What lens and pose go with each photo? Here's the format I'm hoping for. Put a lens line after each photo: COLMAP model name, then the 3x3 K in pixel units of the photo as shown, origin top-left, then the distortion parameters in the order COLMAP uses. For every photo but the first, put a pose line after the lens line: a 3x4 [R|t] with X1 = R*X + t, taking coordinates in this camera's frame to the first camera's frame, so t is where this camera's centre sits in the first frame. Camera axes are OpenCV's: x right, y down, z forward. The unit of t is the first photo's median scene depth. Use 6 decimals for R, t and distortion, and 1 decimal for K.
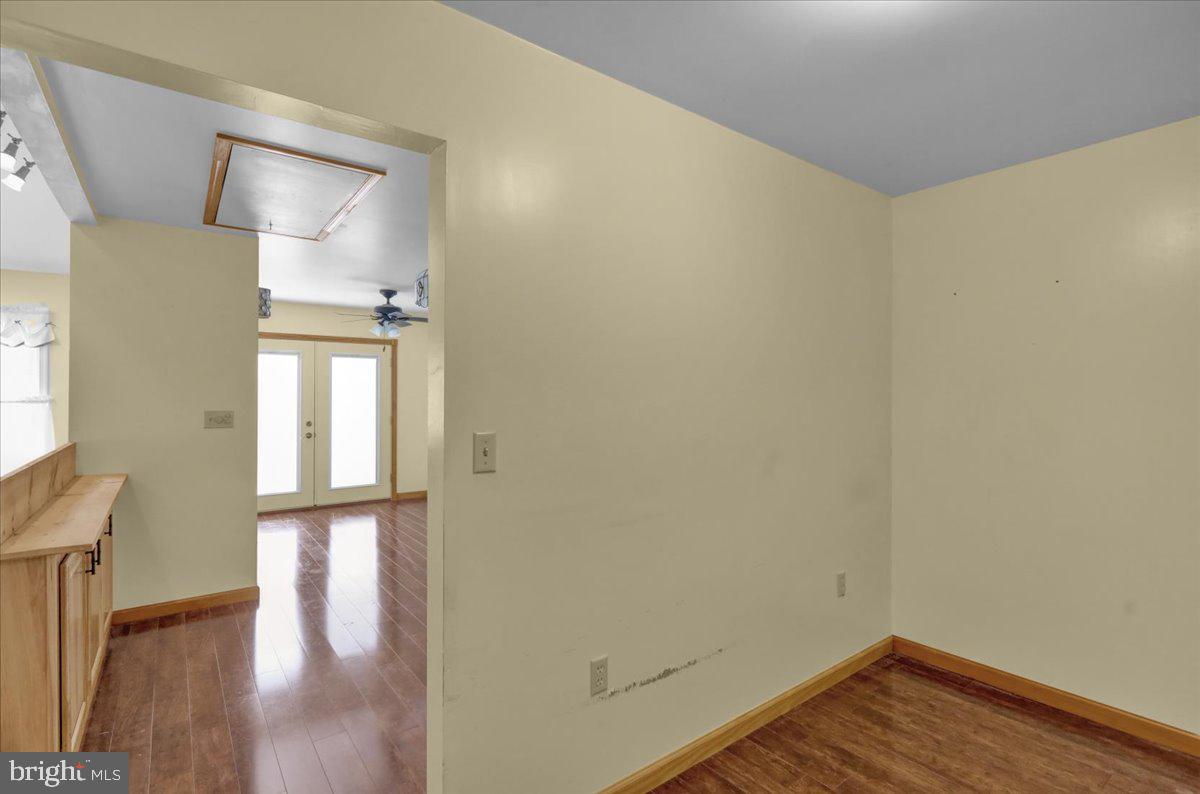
lens RADIAL K [[564.5, 0, 600.0], [0, 564.5, 397.0], [0, 0, 1]] dist [-0.000184, 0.000363]
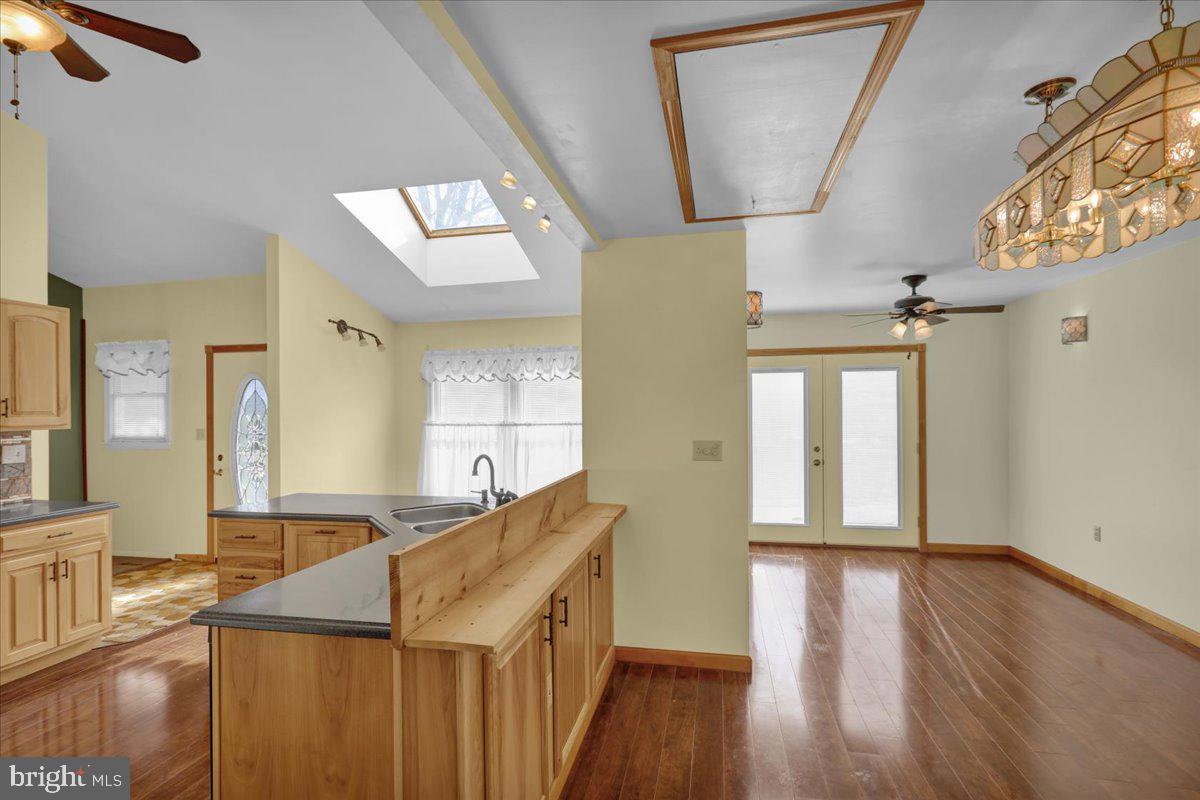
lens RADIAL K [[557.1, 0, 599.4], [0, 557.1, 409.1], [0, 0, 1]] dist [0.001459, 0.000113]
pose [[0.649465, -0.011441, -0.760306, -0.092583], [0.006768, 0.999934, -0.009266, -0.010830], [0.760362, 0.000872, 0.649499, 0.219133]]
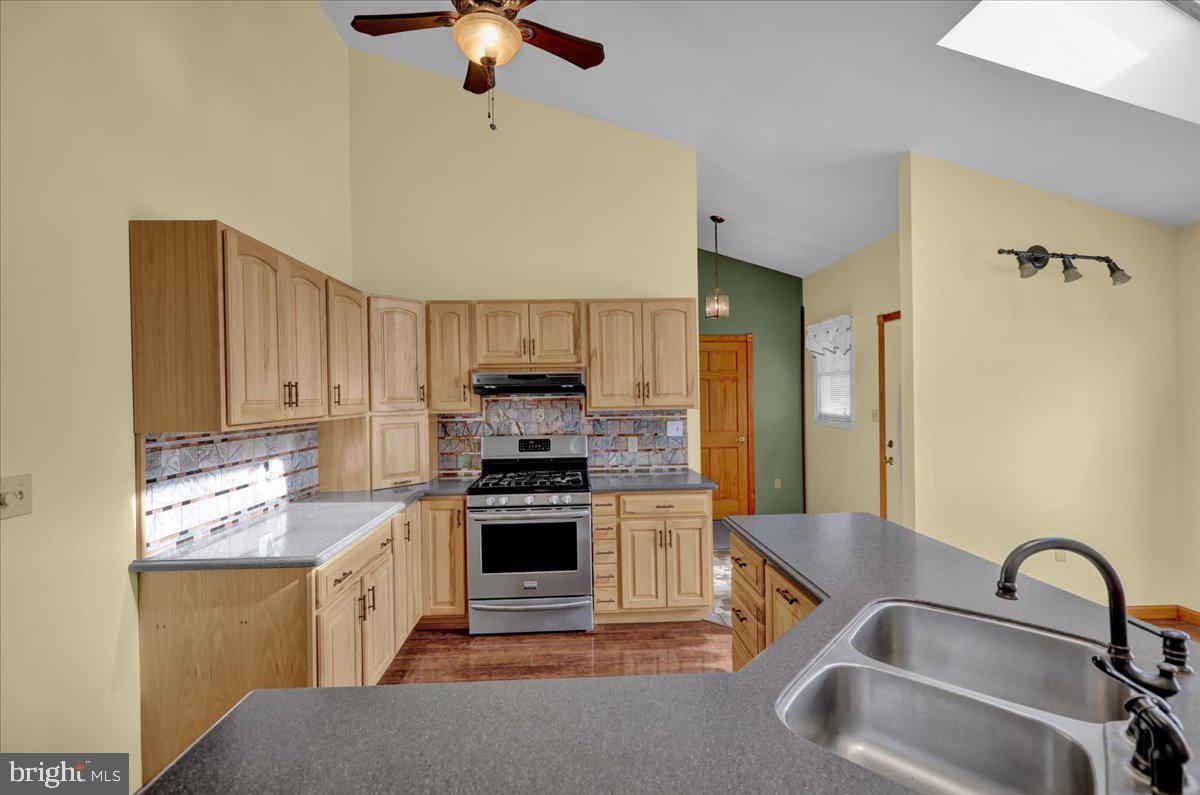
lens RADIAL K [[540.5, 0, 594.6], [0, 540.5, 397.3], [0, 0, 1]] dist [-0.002156, 0.000151]
pose [[-0.576258, 0.009499, -0.817213, -0.355931], [0.006889, 0.999953, 0.006765, -0.018177], [0.817239, -0.001731, -0.576297, 0.460826]]
